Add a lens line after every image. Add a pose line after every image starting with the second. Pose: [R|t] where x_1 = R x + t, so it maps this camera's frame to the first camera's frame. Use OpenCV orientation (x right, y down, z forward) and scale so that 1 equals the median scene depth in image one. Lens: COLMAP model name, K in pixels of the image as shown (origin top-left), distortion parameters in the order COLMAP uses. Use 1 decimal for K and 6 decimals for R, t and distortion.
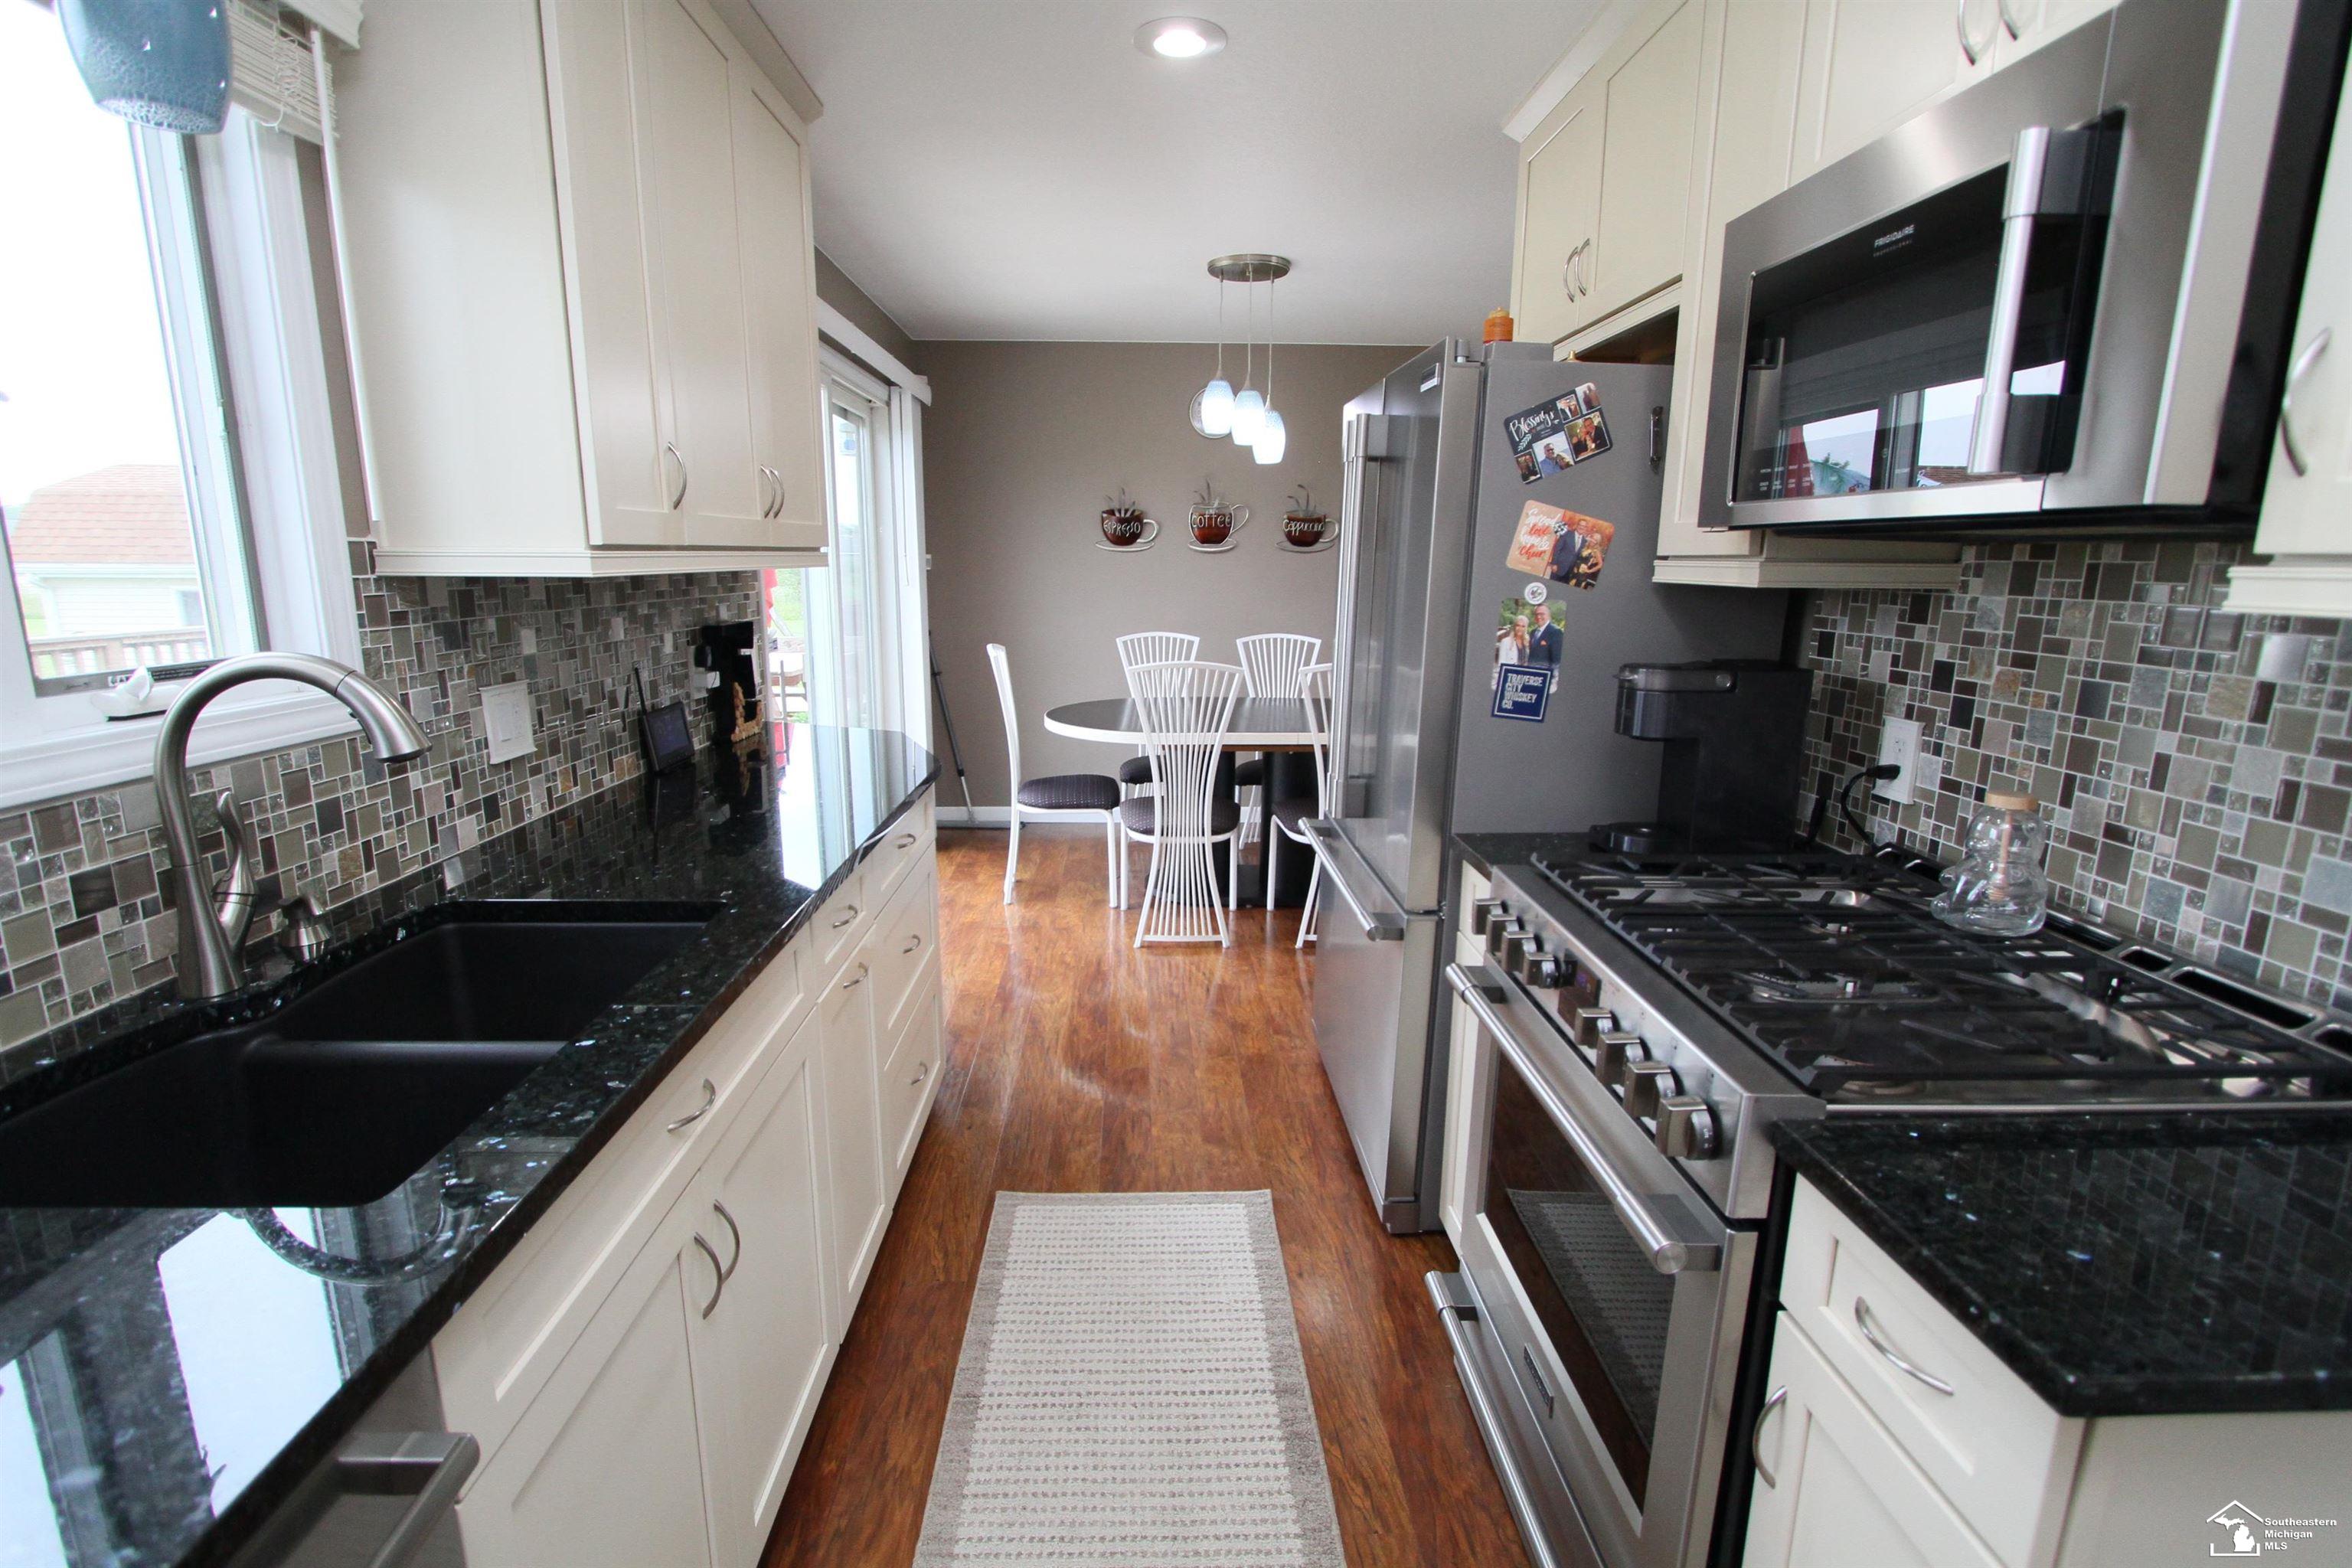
lens RADIAL K [[1073.6, 0, 1173.8], [0, 1073.6, 784.3], [0, 0, 1]] dist [-0.013342, 0.000387]
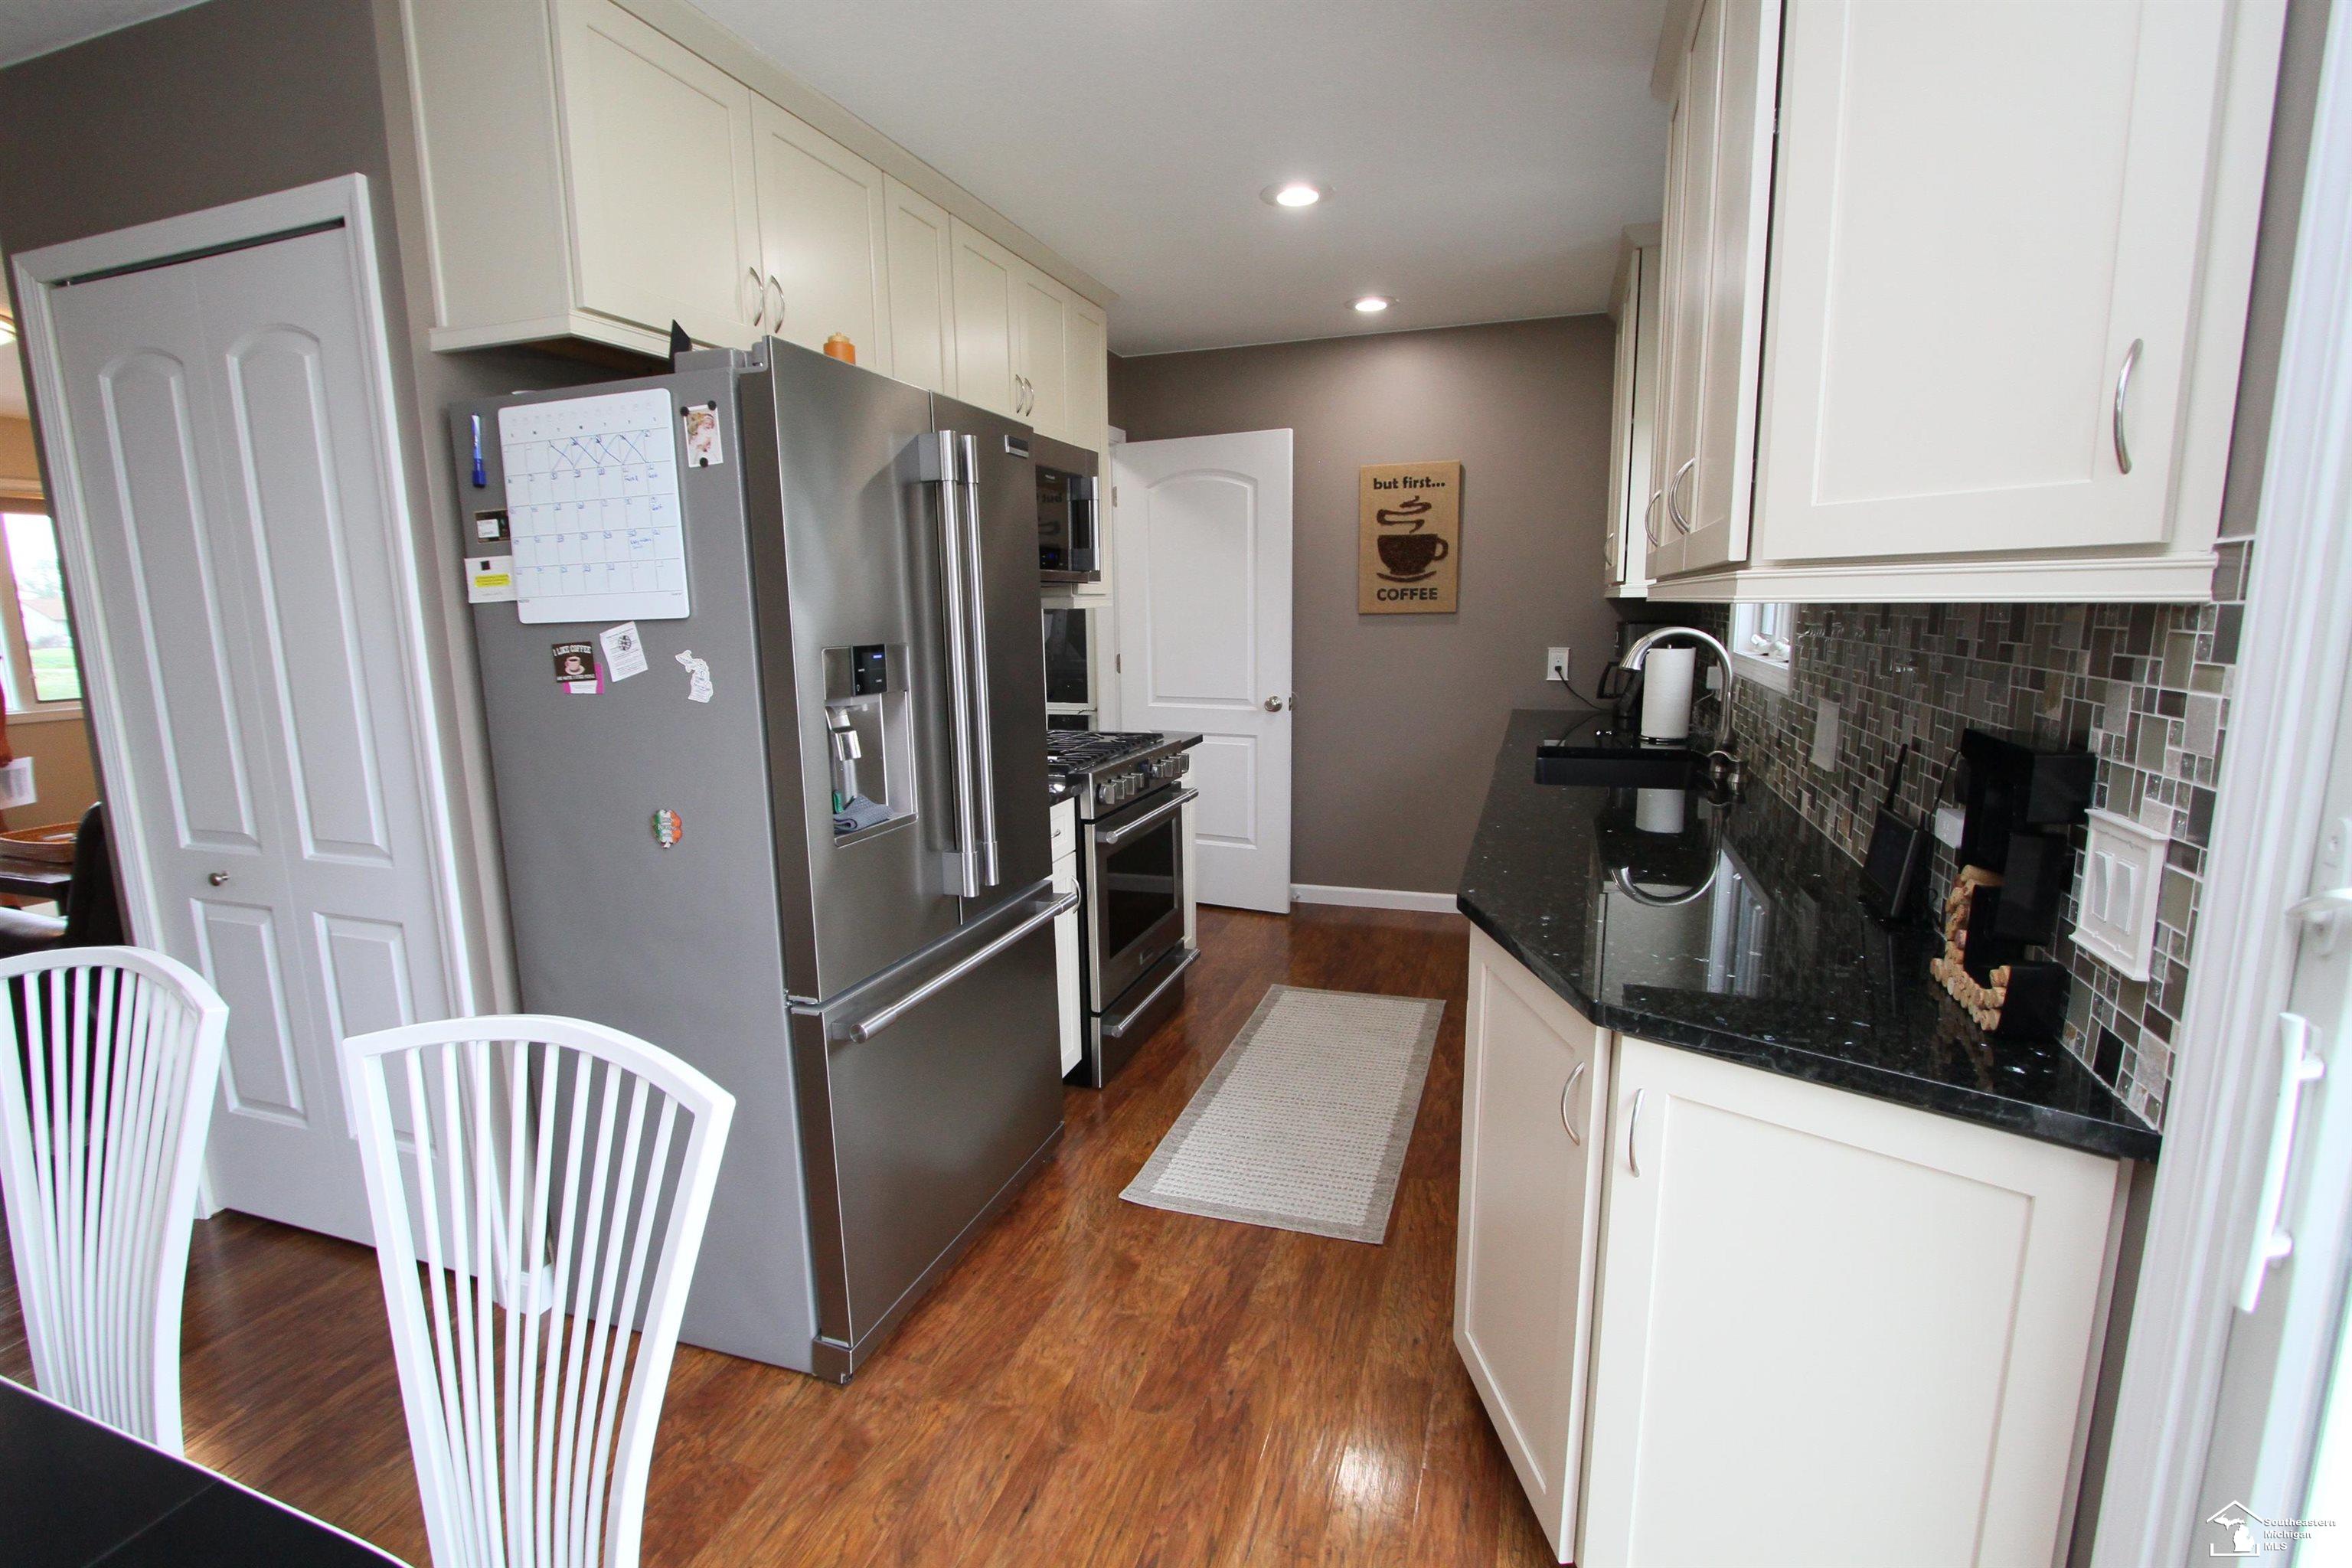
lens RADIAL K [[1073.6, 0, 1176.0], [0, 1073.6, 788.1], [0, 0, 1]] dist [-0.013342, 0.000387]
pose [[-0.935988, -0.051308, 0.348272, -0.302656], [0.081326, 0.931044, 0.355728, -0.358276], [-0.342508, 0.361281, -0.867274, 1.732005]]
